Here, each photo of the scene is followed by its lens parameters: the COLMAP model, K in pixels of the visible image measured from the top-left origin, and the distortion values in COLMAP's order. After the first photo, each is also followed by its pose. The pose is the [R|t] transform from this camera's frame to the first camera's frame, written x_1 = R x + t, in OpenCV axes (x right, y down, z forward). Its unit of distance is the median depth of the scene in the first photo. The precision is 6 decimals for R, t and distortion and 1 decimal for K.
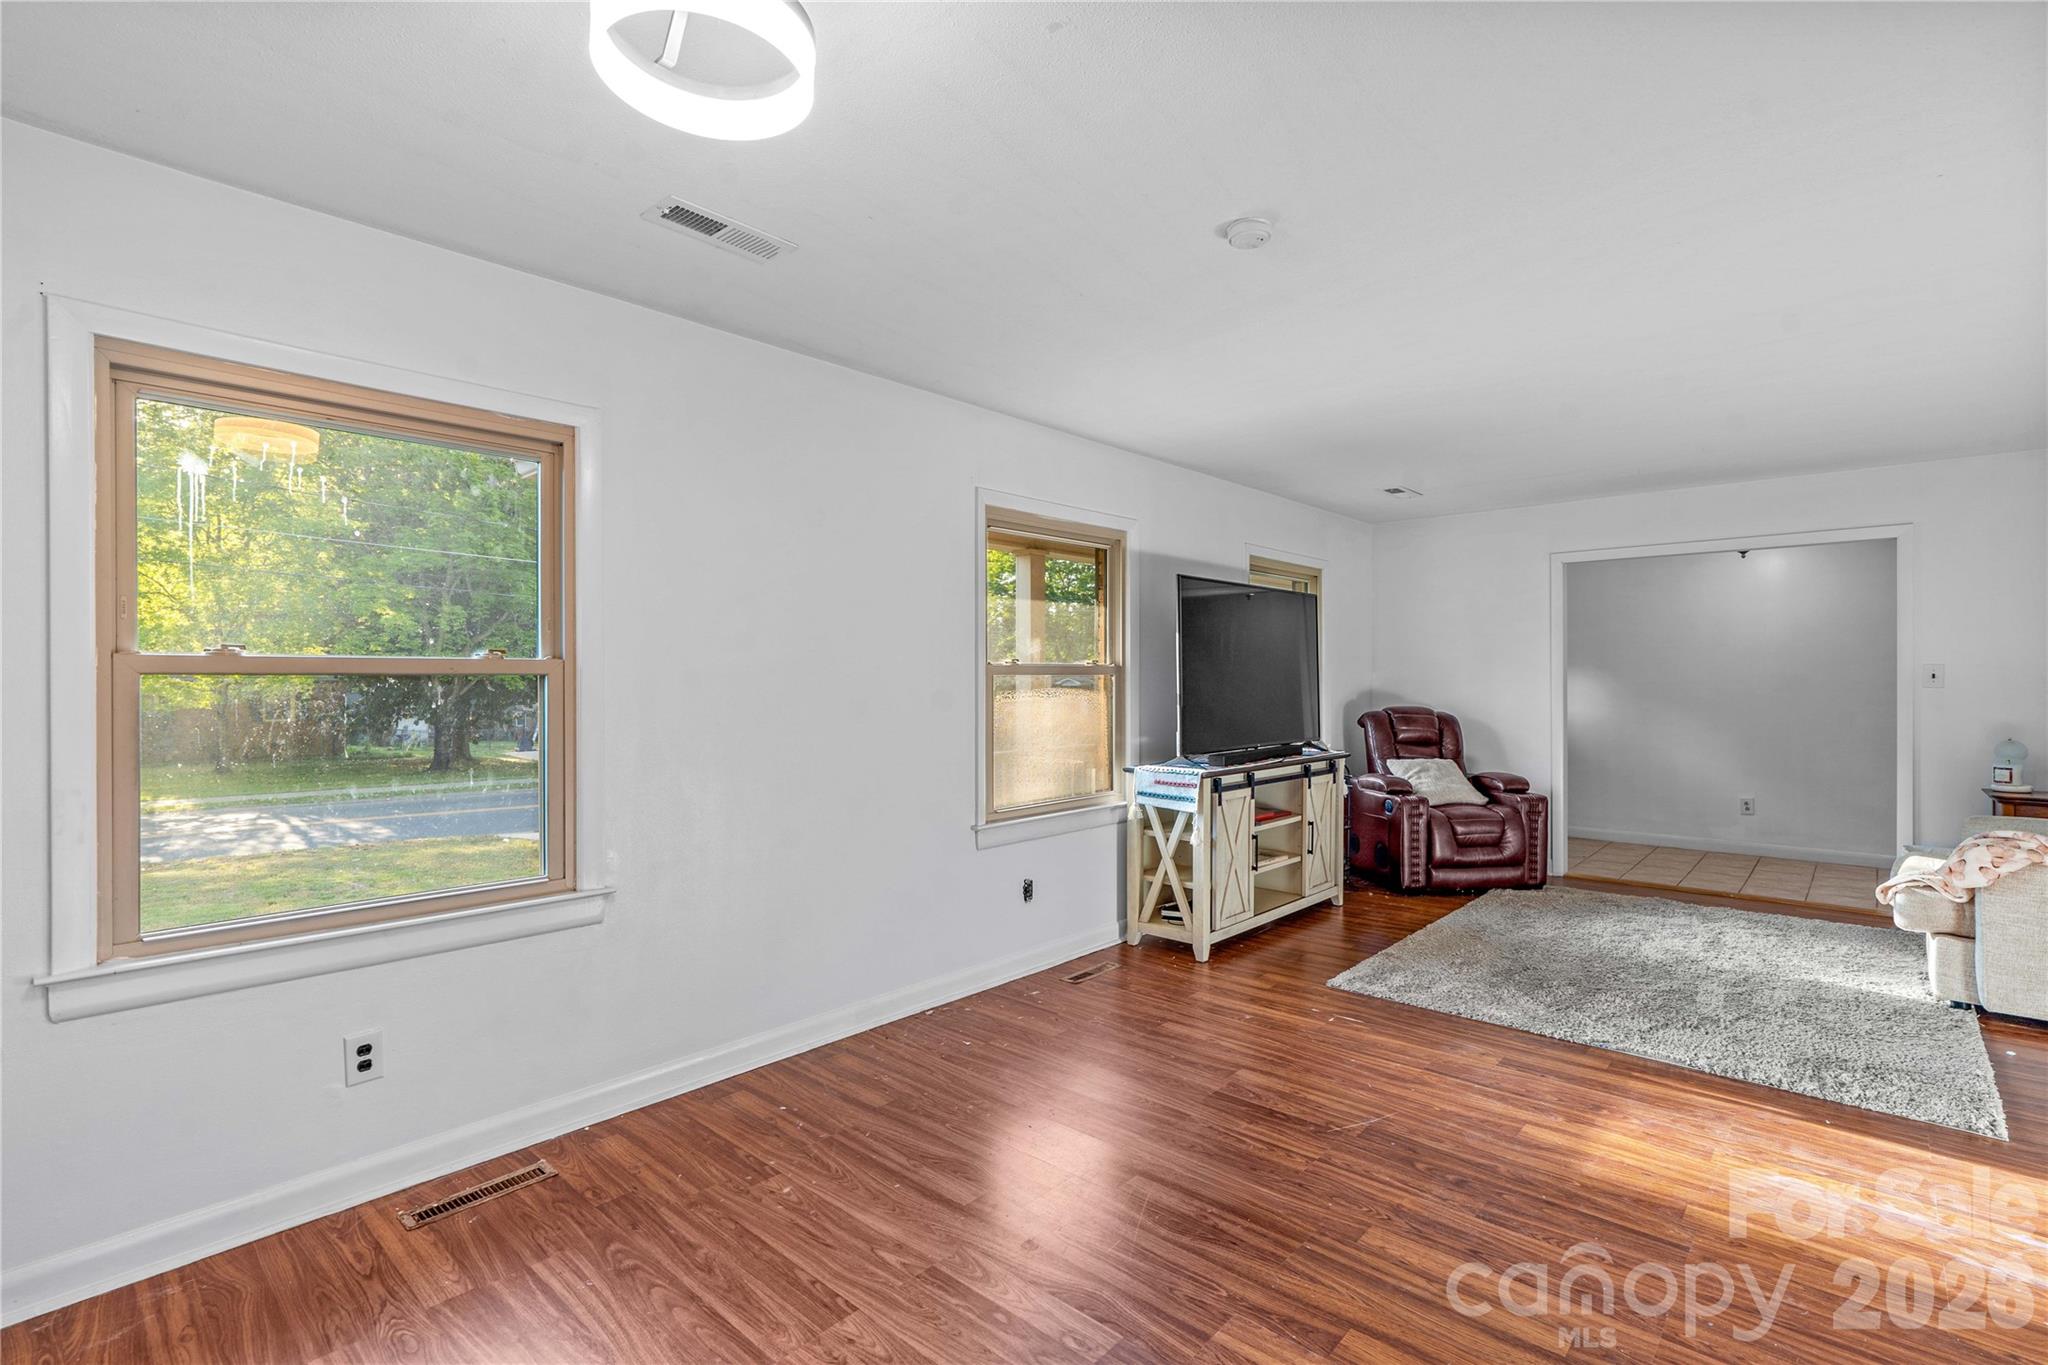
lens RADIAL K [[949.2, 0, 998.0], [0, 949.2, 683.3], [0, 0, 1]] dist [-0.015144, 0.006662]
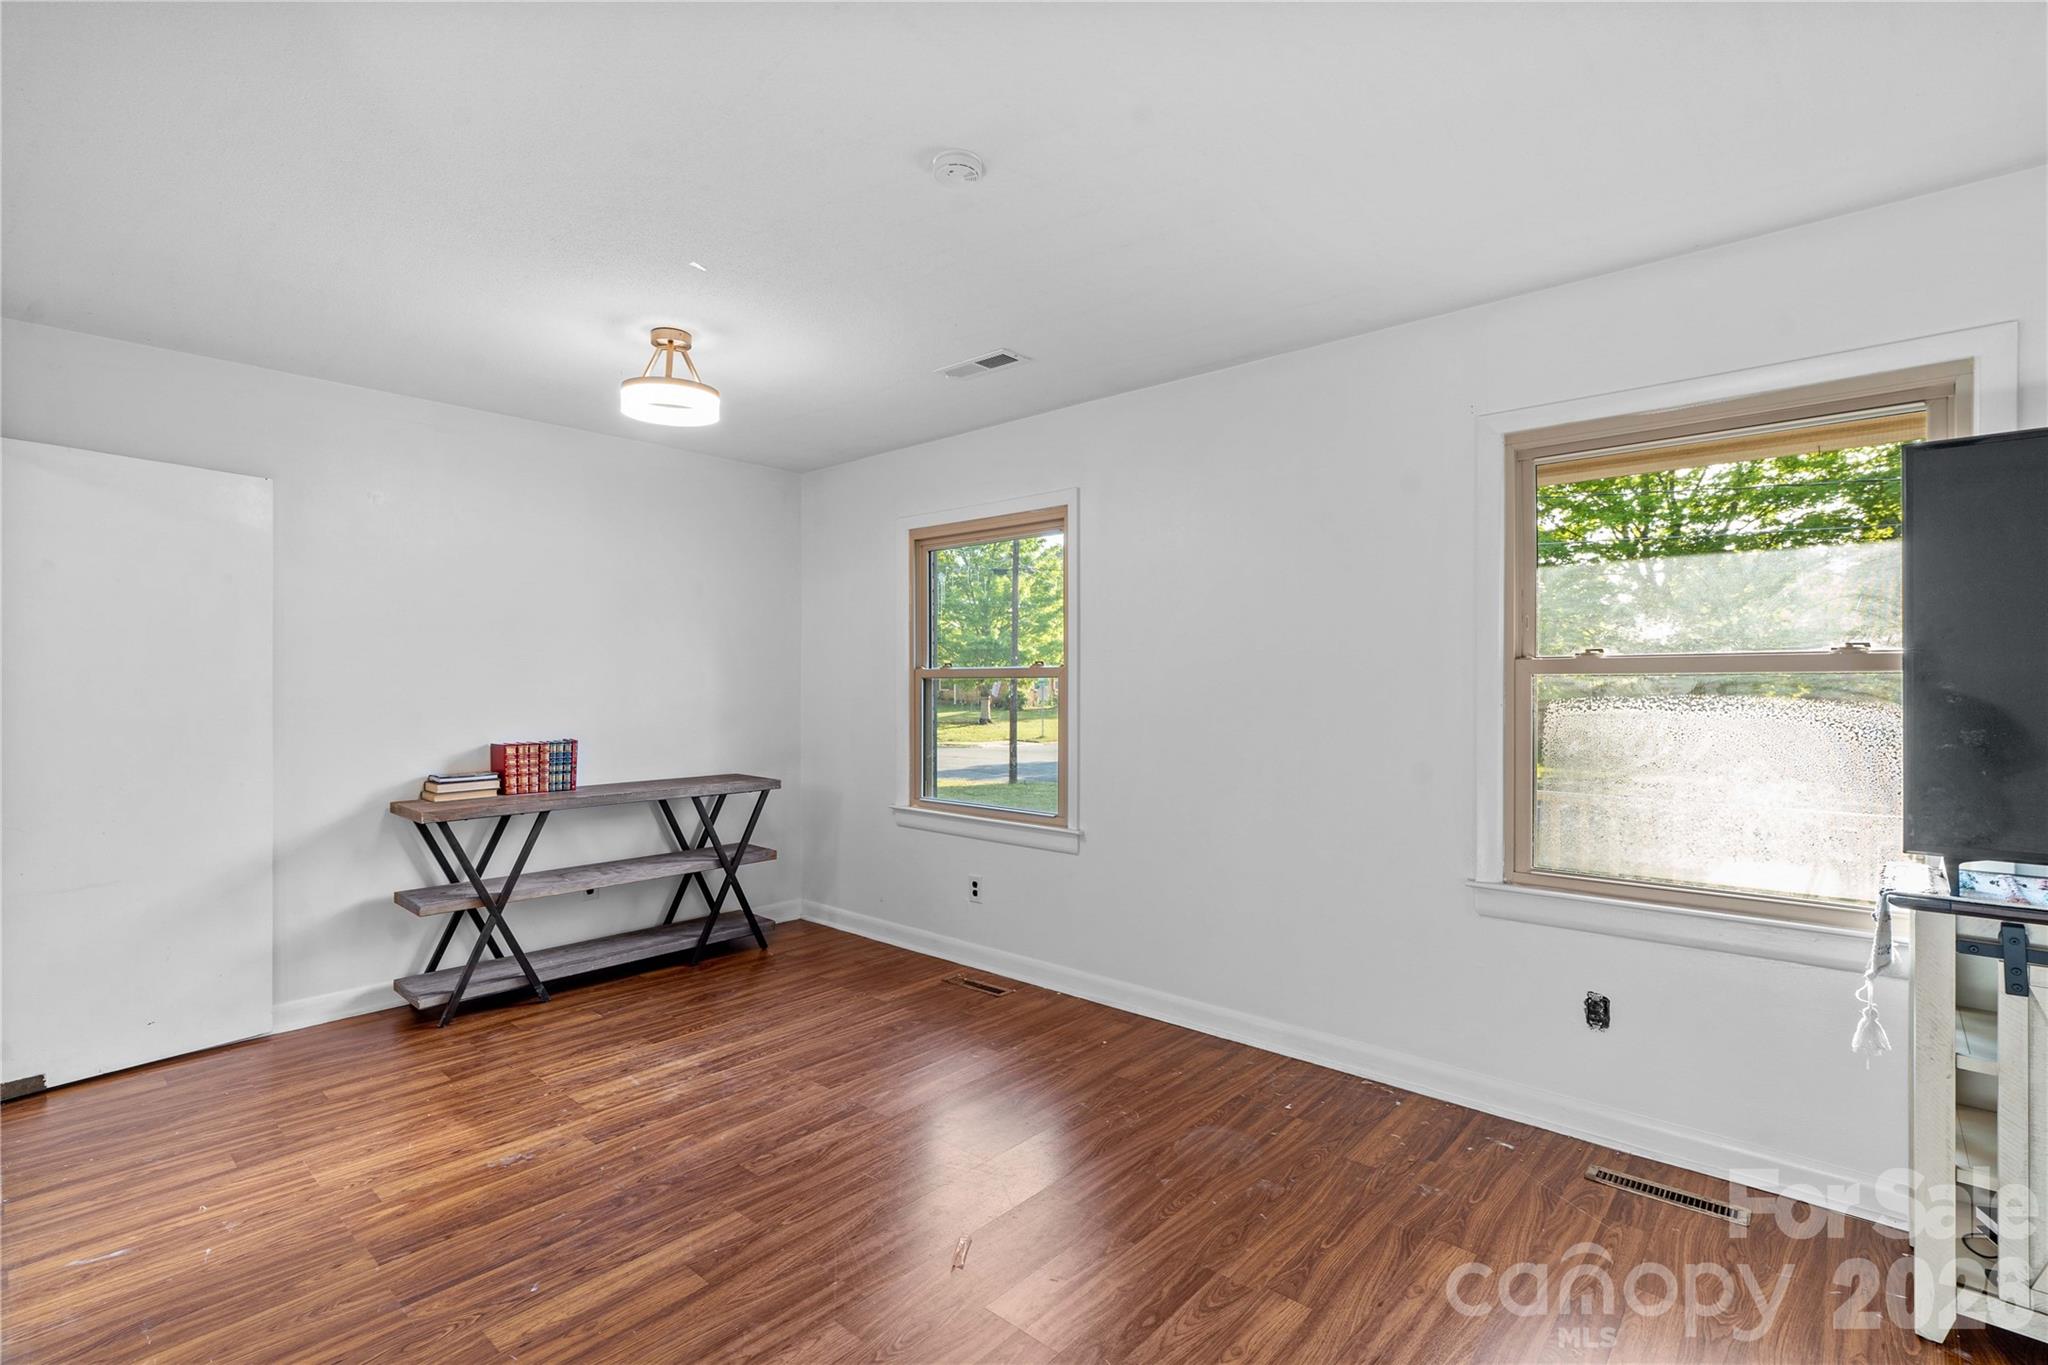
lens RADIAL K [[949.2, 0, 1028.3], [0, 949.2, 689.3], [0, 0, 1]] dist [-0.015144, 0.006662]
pose [[0.018969, 0.009683, -0.999773, 0.660593], [-0.002416, 0.999951, 0.009639, -0.003047], [0.999817, 0.002232, 0.018992, 0.610412]]
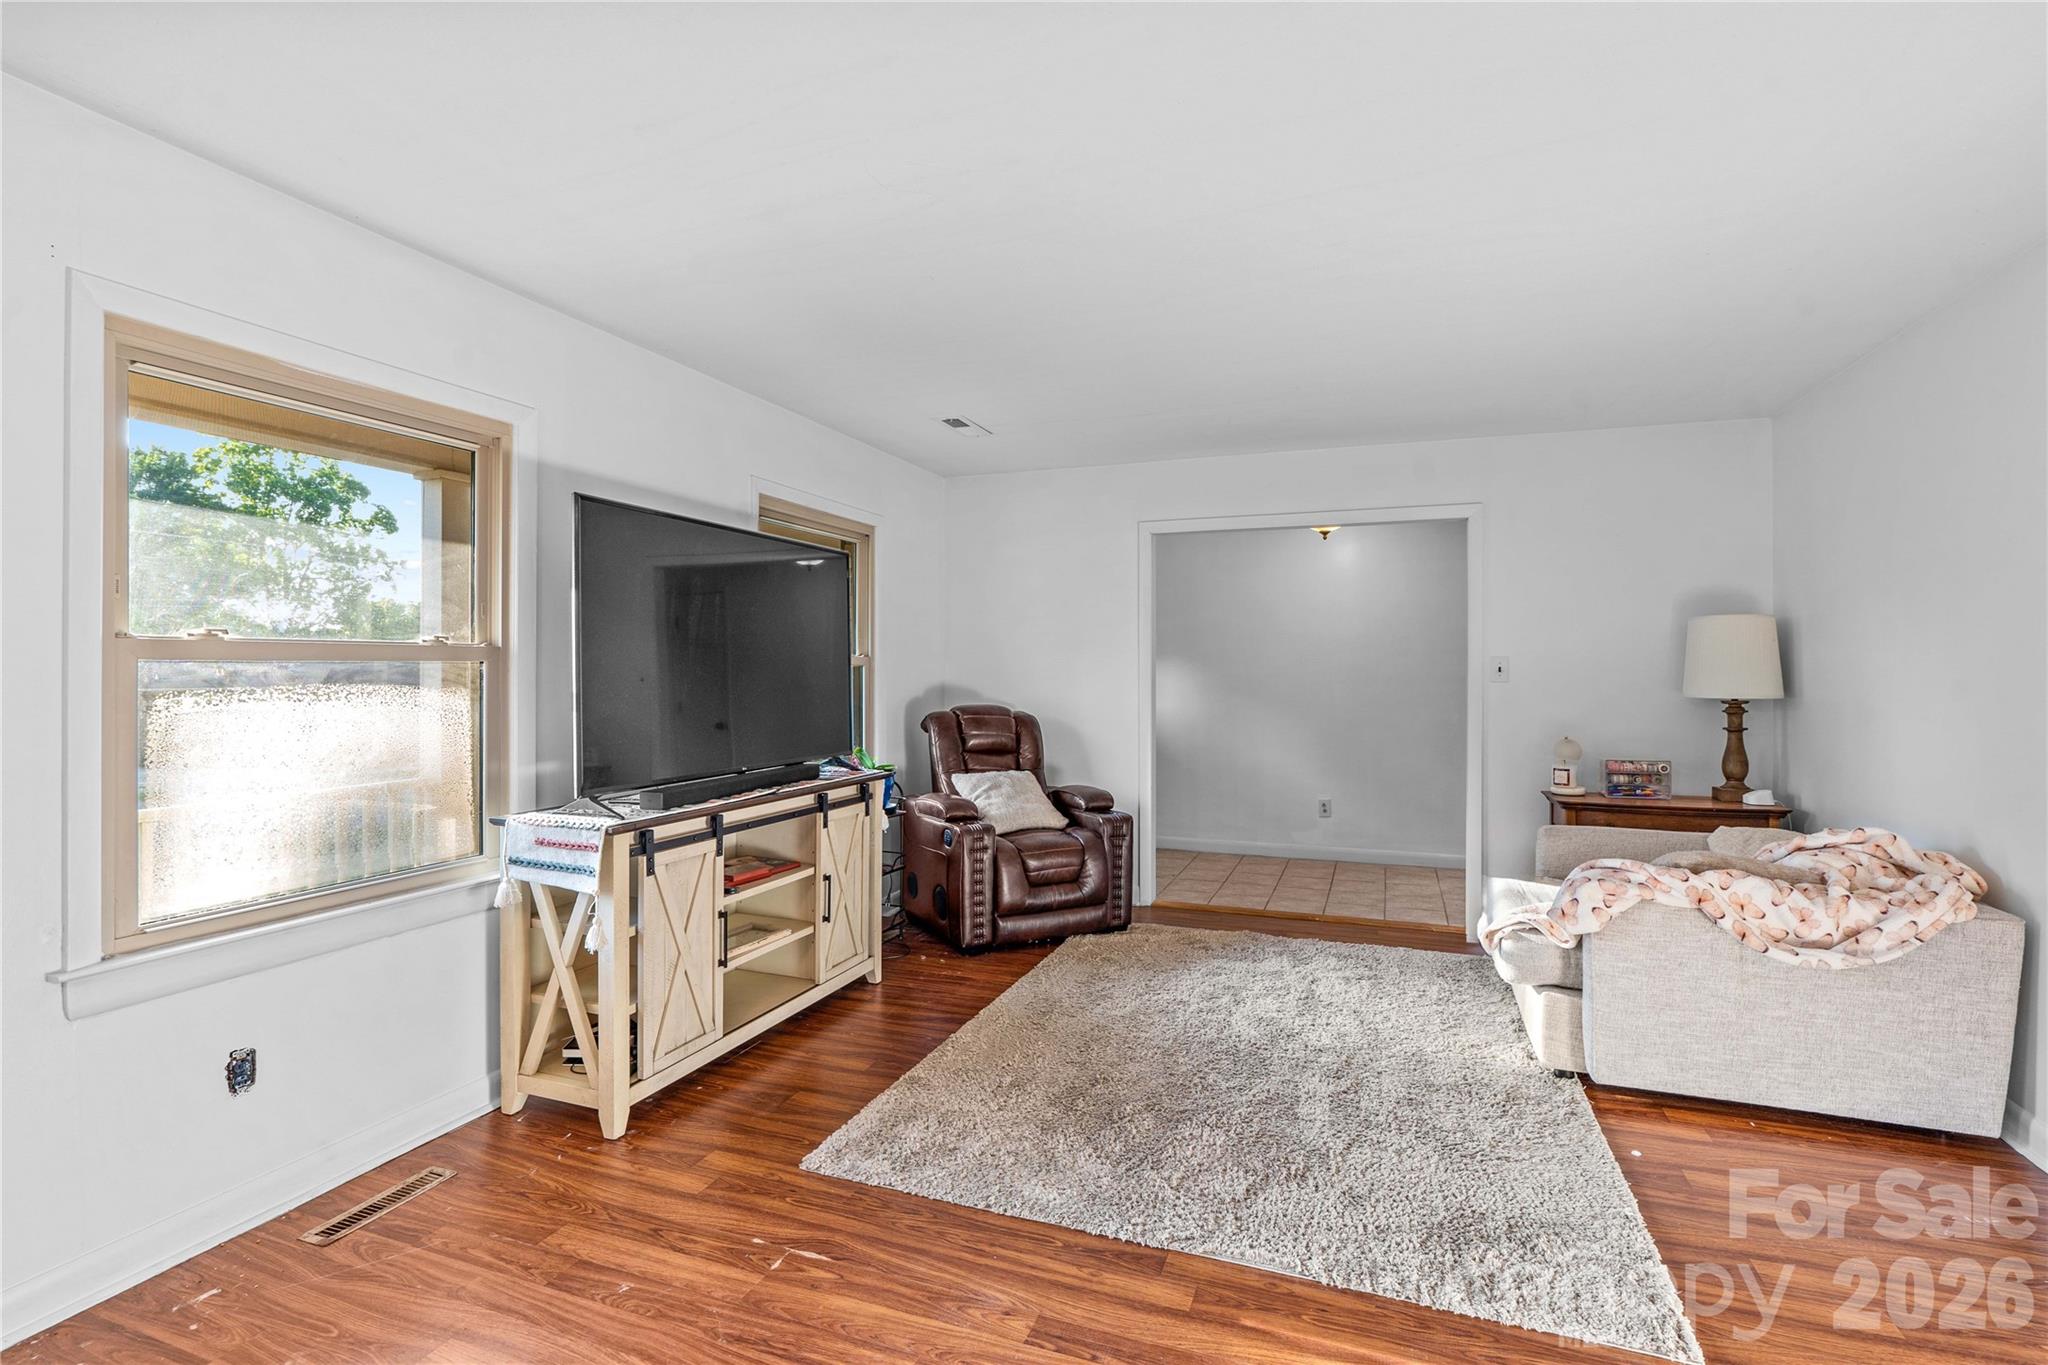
lens RADIAL K [[949.2, 0, 1025.9], [0, 949.2, 675.6], [0, 0, 1]] dist [-0.015144, 0.006662]
pose [[0.924145, 0.002321, 0.382034, 0.235593], [-0.002499, 0.999997, -0.000031, -0.000900], [-0.382033, -0.000926, 0.924148, 0.358039]]
